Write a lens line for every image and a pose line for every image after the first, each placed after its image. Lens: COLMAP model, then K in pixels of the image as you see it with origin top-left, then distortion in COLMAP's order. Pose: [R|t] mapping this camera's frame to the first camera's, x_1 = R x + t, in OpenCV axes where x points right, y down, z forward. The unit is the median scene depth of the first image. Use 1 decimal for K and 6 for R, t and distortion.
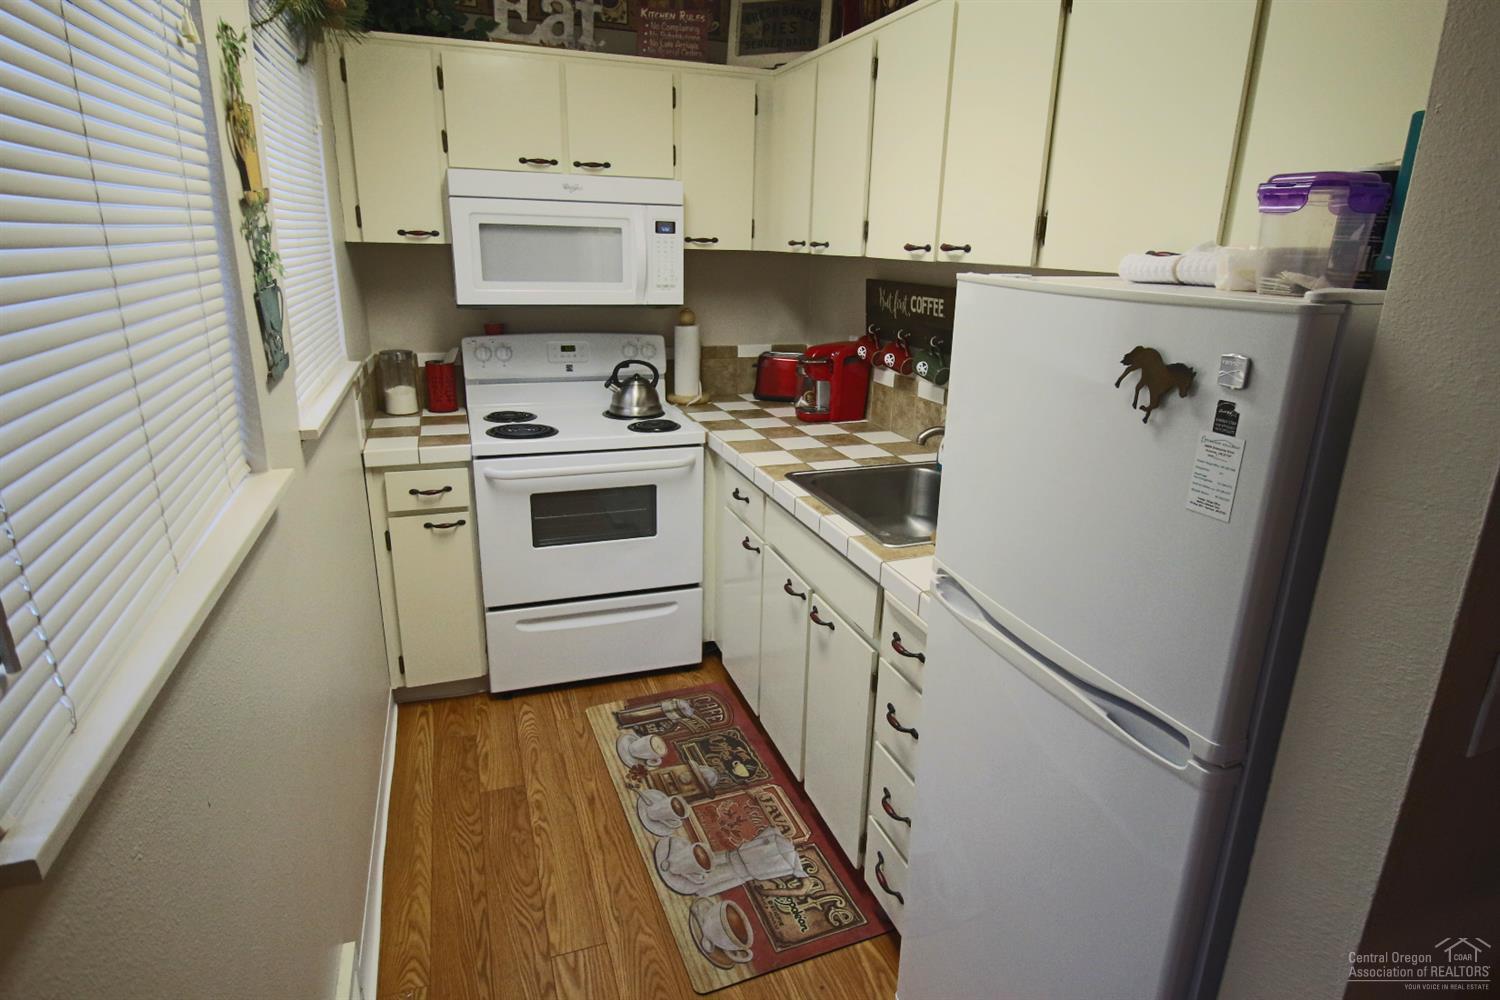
lens RADIAL K [[811.1, 0, 752.3], [0, 811.1, 498.5], [0, 0, 1]] dist [-0.002620, -0.000293]
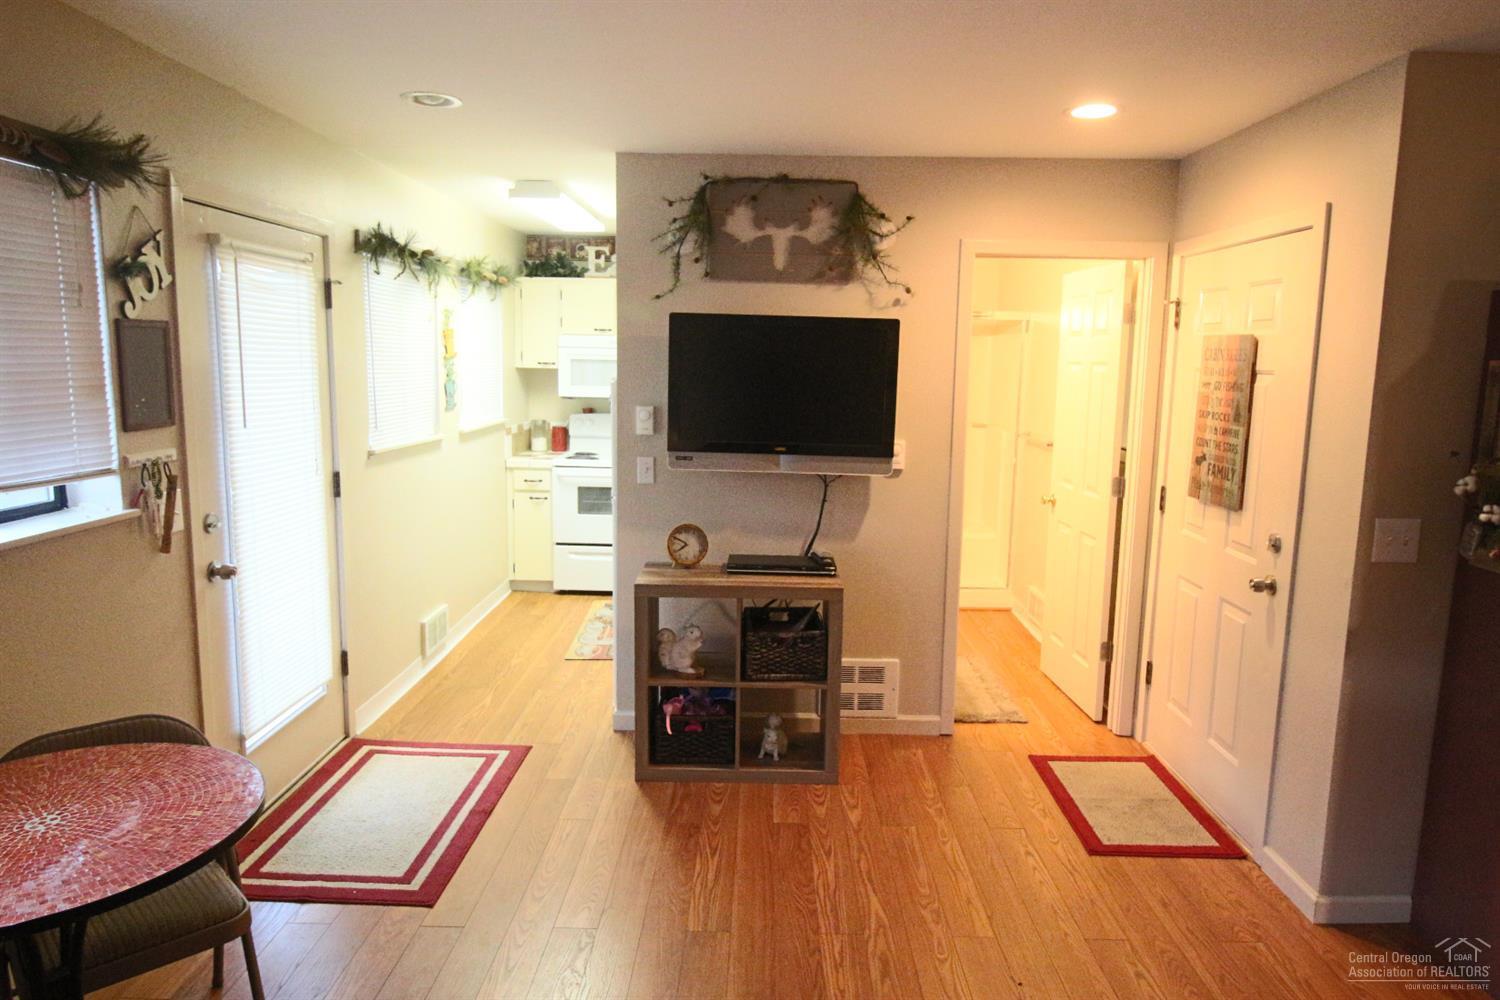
lens RADIAL K [[945.7, 0, 749.7], [0, 945.7, 496.4], [0, 0, 1]] dist [0.000960, 0.000019]
pose [[0.932104, 0.039933, -0.359982, 0.997395], [-0.099575, 0.983858, -0.148690, 0.333474], [0.348234, 0.174440, 0.921034, -1.044979]]
